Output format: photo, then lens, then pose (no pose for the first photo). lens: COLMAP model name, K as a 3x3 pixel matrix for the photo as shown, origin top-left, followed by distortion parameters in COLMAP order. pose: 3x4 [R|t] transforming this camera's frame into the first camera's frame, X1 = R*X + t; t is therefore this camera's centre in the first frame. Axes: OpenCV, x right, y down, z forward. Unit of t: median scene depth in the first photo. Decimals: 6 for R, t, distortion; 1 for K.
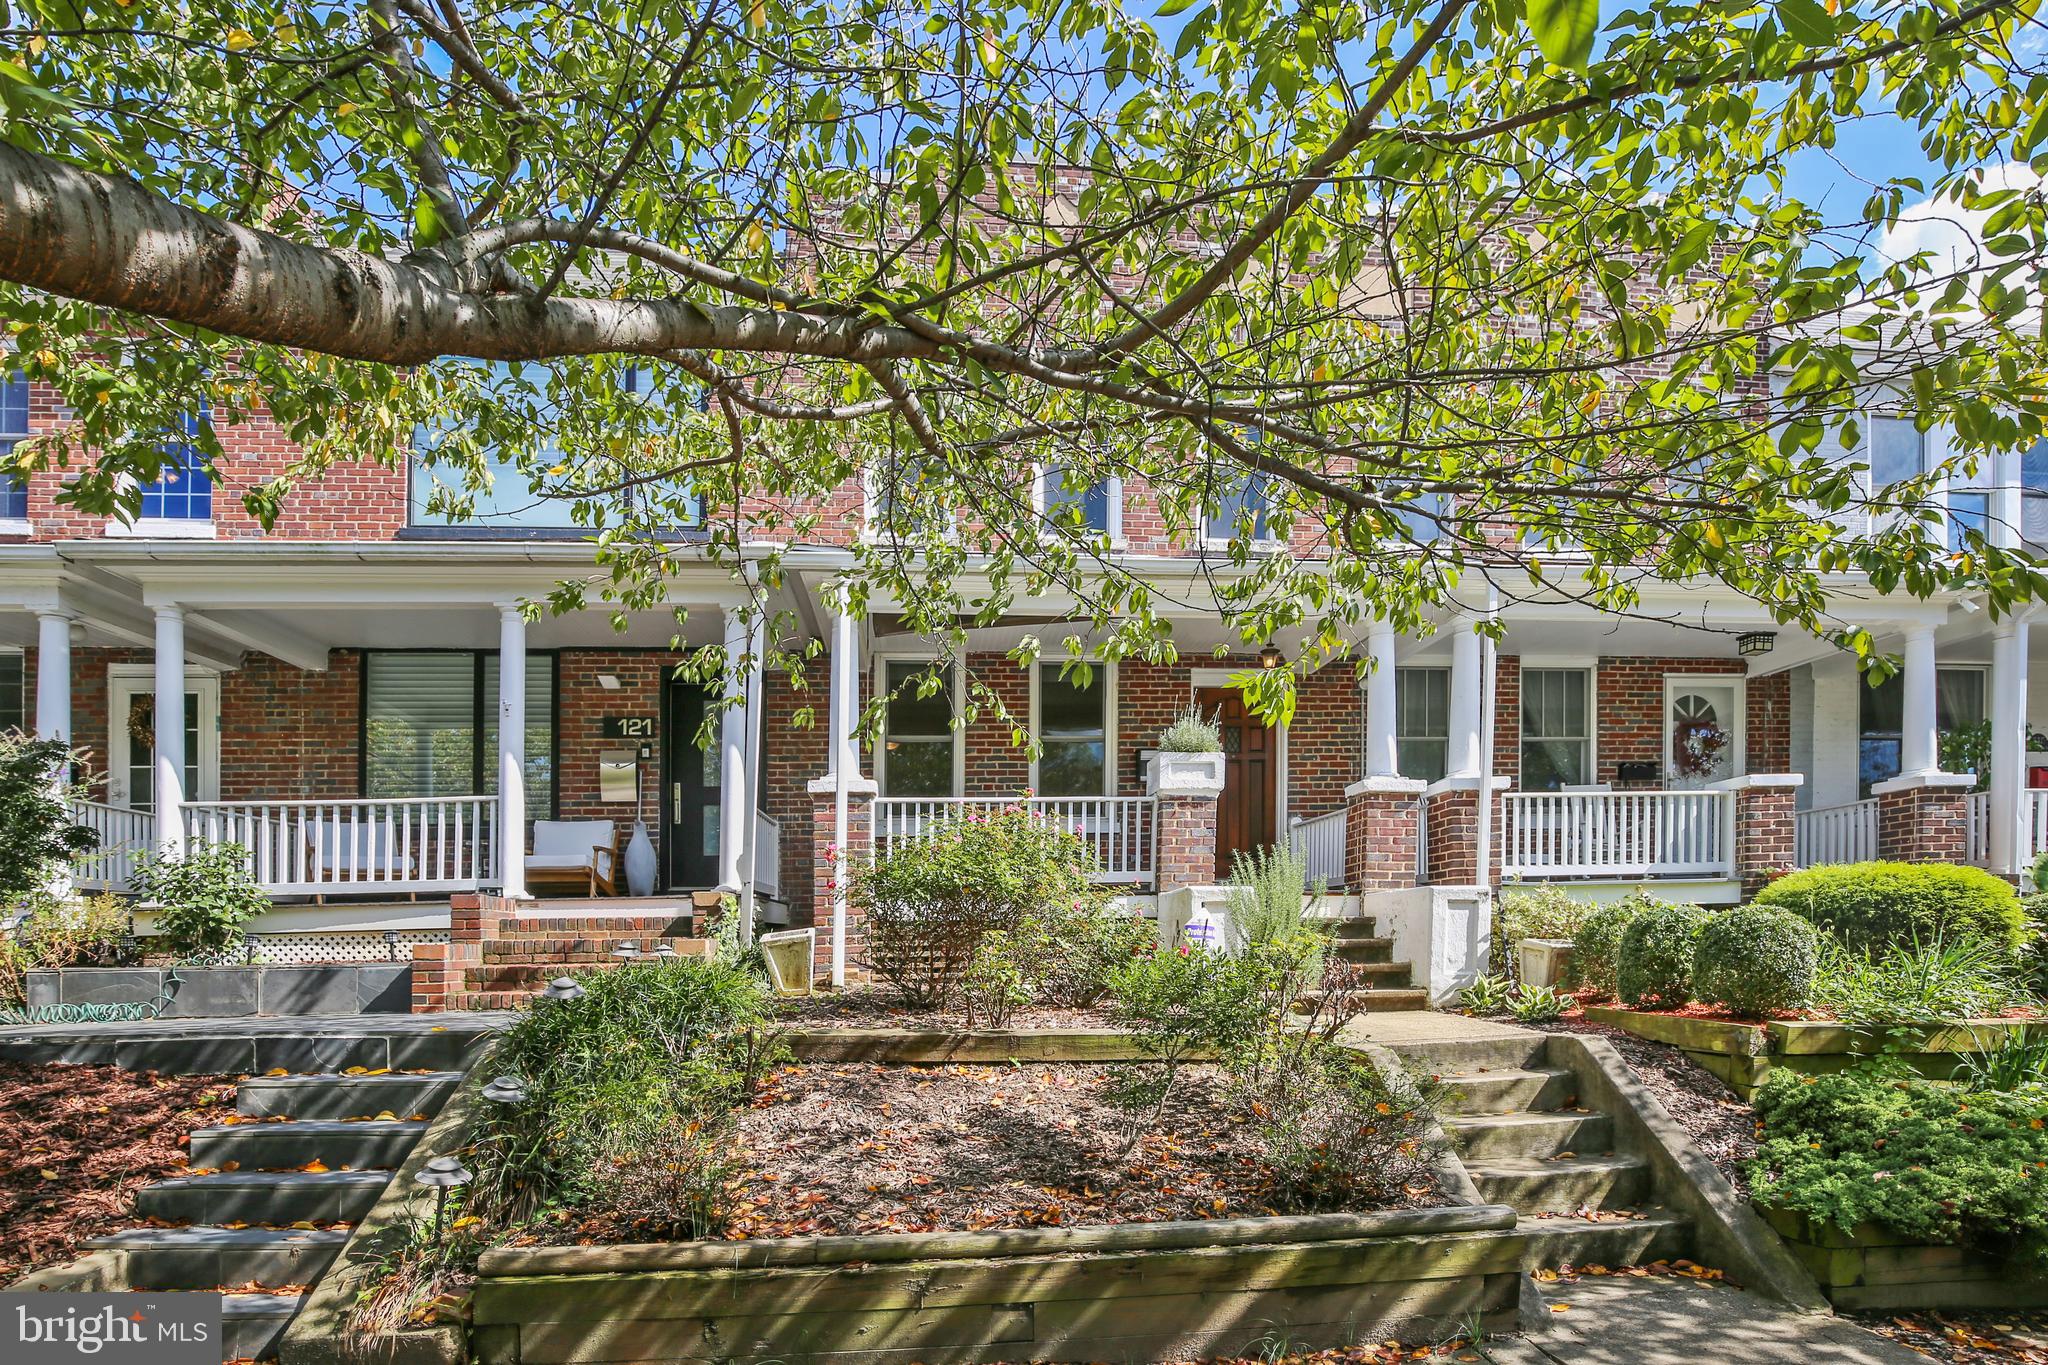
lens RADIAL K [[942.6, 0, 1023.7], [0, 942.6, 735.3], [0, 0, 1]] dist [-0.026845, 0.000462]
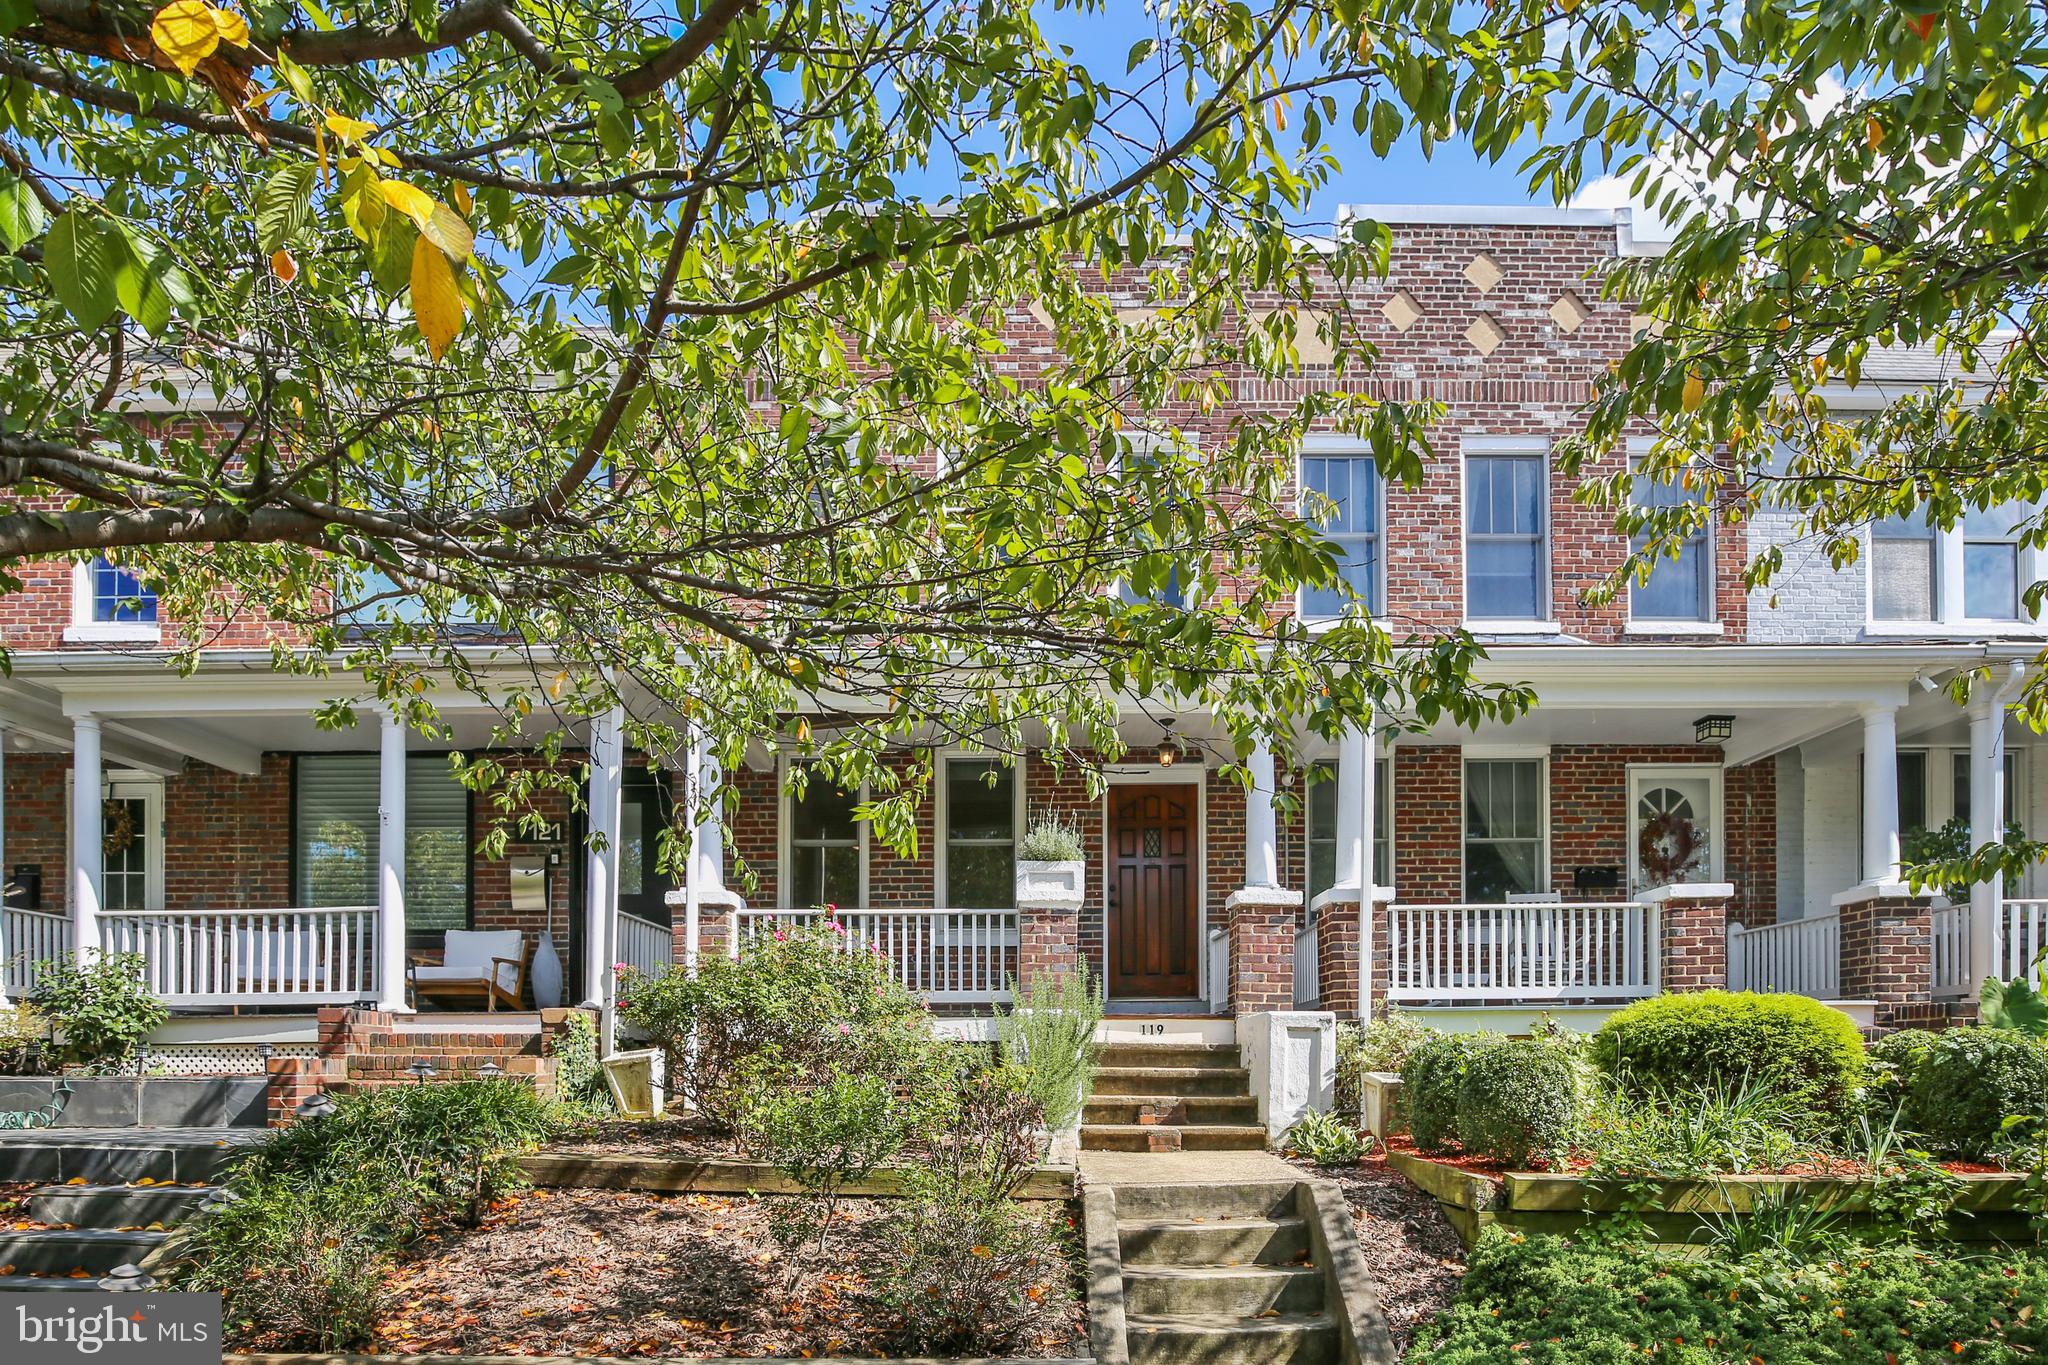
lens RADIAL K [[1078.8, 0, 1022.9], [0, 1078.8, 801.2], [0, 0, 1]] dist [-0.035321, 0.001105]
pose [[0.994794, -0.011149, -0.101290, 0.238594], [0.008970, 0.999719, -0.021944, -0.015525], [0.101506, 0.020921, 0.994615, -0.040371]]
